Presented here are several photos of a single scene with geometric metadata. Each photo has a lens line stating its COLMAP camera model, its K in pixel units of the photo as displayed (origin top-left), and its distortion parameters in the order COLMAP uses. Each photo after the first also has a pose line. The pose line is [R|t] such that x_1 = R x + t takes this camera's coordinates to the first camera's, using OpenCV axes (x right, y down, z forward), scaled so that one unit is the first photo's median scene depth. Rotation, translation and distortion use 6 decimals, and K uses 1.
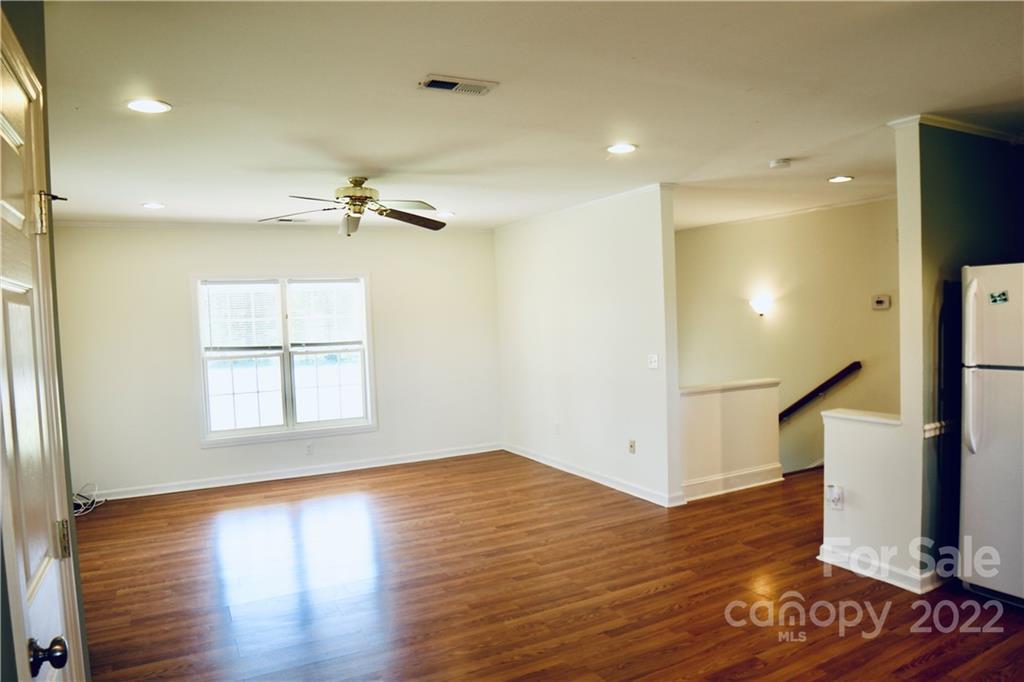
lens RADIAL K [[690.2, 0, 508.6], [0, 690.2, 359.1], [0, 0, 1]] dist [-0.087893, -0.001908]
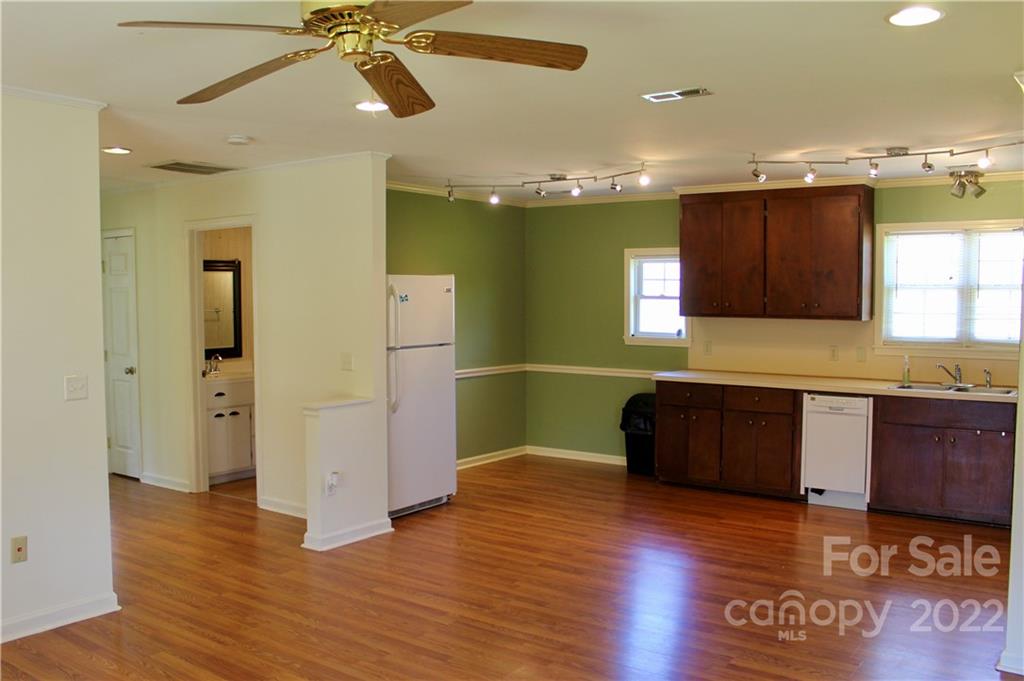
lens RADIAL K [[907.1, 0, 512.0], [0, 907.1, 340.5], [0, 0, 1]] dist [-0.143536, 0.115845]
pose [[-0.464885, -0.005062, 0.885357, -0.864903], [0.071365, 0.996516, 0.043171, -0.055778], [-0.882490, 0.083253, -0.462903, 1.348766]]
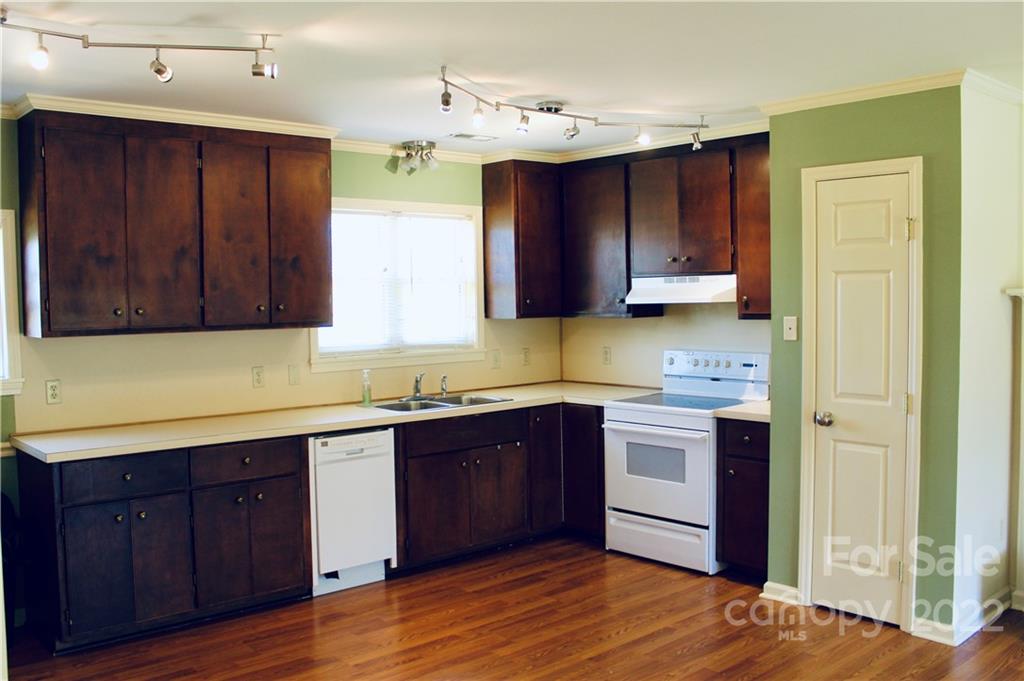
lens RADIAL K [[907.1, 0, 512.0], [0, 907.1, 340.5], [0, 0, 1]] dist [-0.143536, 0.115845]
pose [[-0.964904, 0.066126, -0.254142, 0.417507], [0.035621, 0.991790, 0.122813, -0.099128], [0.260177, 0.109450, -0.959338, 1.237283]]
